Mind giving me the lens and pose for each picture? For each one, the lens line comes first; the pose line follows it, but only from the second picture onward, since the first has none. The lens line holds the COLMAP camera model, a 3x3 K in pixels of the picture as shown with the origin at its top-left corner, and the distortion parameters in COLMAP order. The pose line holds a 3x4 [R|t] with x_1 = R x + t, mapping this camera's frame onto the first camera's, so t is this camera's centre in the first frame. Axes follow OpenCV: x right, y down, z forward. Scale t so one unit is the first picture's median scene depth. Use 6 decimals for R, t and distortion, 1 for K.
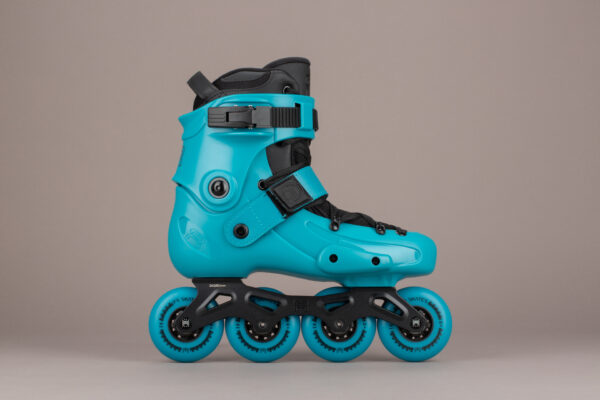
lens RADIAL K [[2002.9, 0, 300.0], [0, 2002.9, 200.9], [0, 0, 1]] dist [-0.623580, 0.000000]
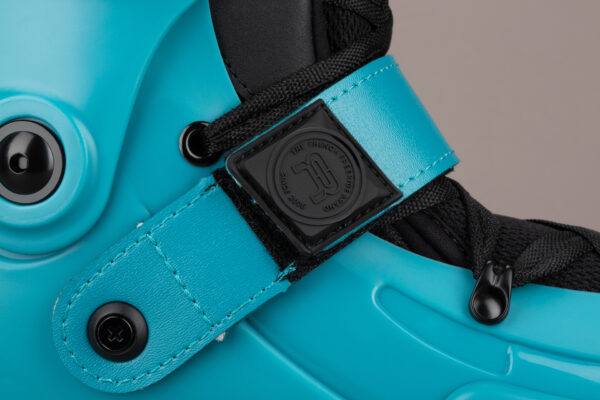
lens RADIAL K [[2002.9, 0, 299.9], [0, 2002.9, 200.1], [0, 0, 1]] dist [-0.623580, 0.000000]
pose [[0.998976, -0.019345, -0.040904, 0.003896], [0.023324, 0.994798, 0.099161, -0.025441], [0.038773, -0.100013, 0.994230, 0.752695]]
